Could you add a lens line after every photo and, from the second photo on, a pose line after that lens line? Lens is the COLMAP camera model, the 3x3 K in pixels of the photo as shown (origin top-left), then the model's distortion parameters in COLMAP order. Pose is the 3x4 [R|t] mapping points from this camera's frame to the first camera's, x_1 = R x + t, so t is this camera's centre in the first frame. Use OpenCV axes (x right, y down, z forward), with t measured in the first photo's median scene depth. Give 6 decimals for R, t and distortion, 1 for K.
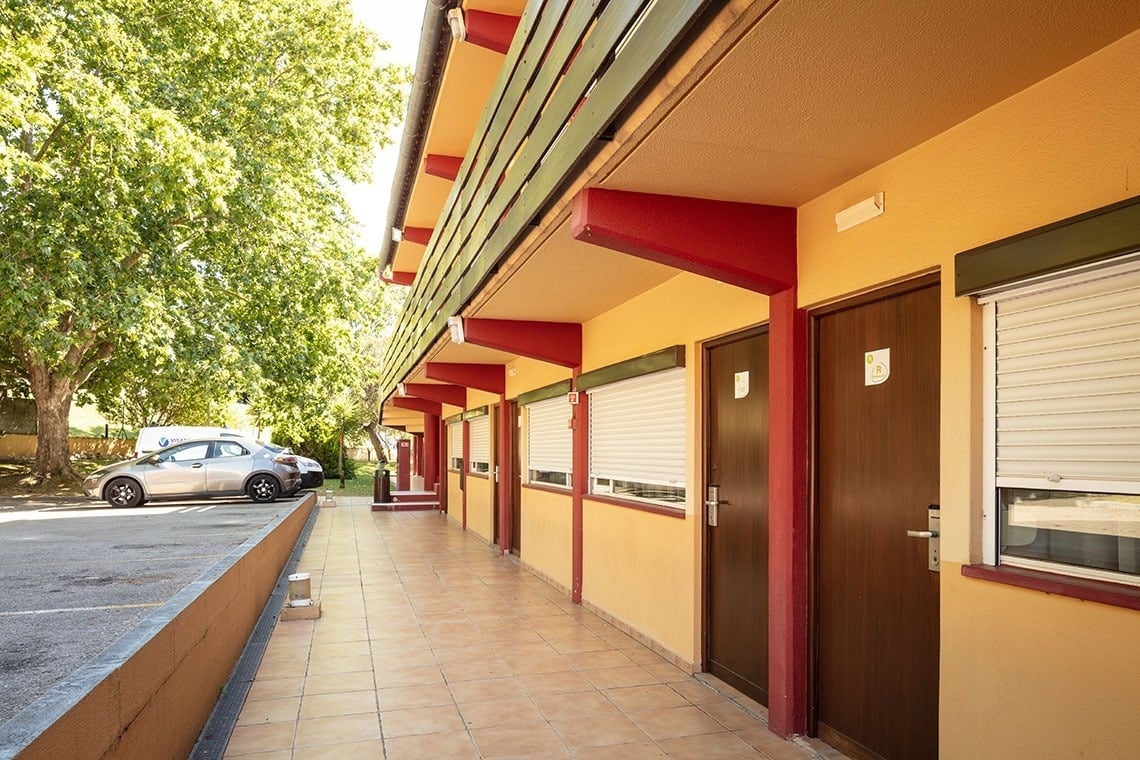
lens RADIAL K [[2445.3, 0, 570.0], [0, 2445.3, 380.0], [0, 0, 1]] dist [0.212705, 0.350115]
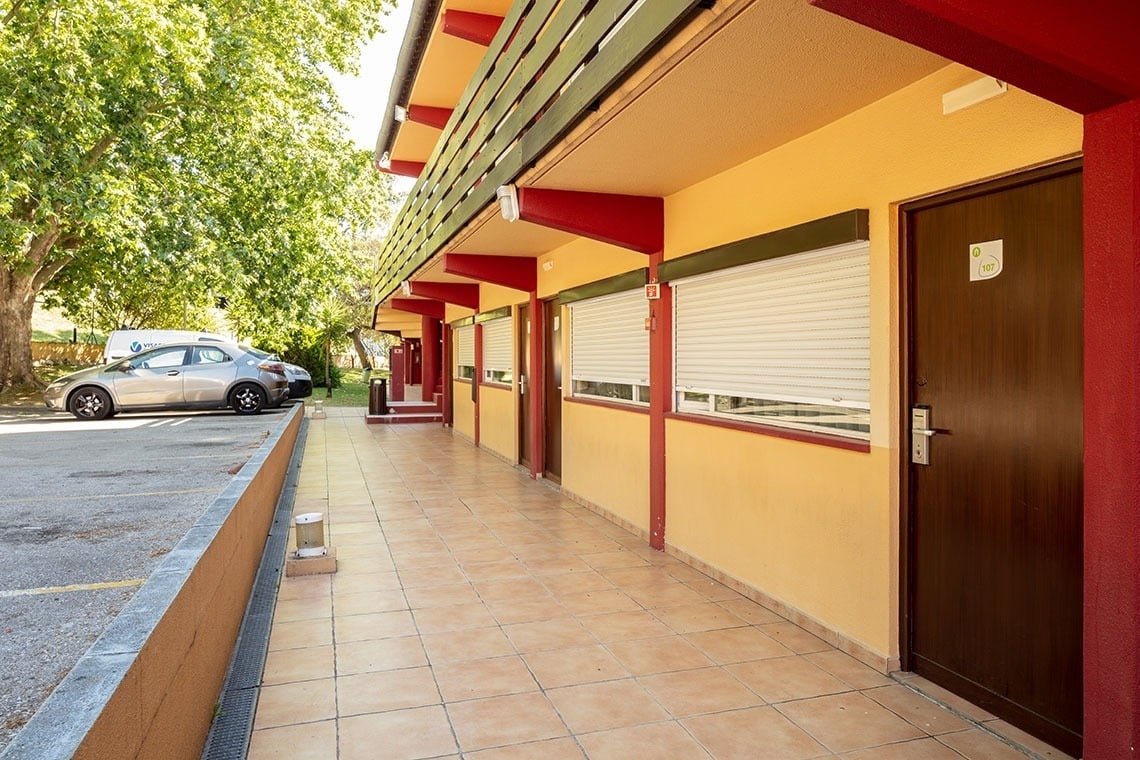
lens RADIAL K [[1750.5, 0, 570.0], [0, 1750.5, 380.0], [0, 0, 1]] dist [-0.010074, 0.911811]
pose [[0.997236, 0.001392, 0.074282, -0.056099], [-0.004415, 0.999168, 0.040547, 0.010924], [-0.074164, -0.040763, 0.996413, 0.359228]]
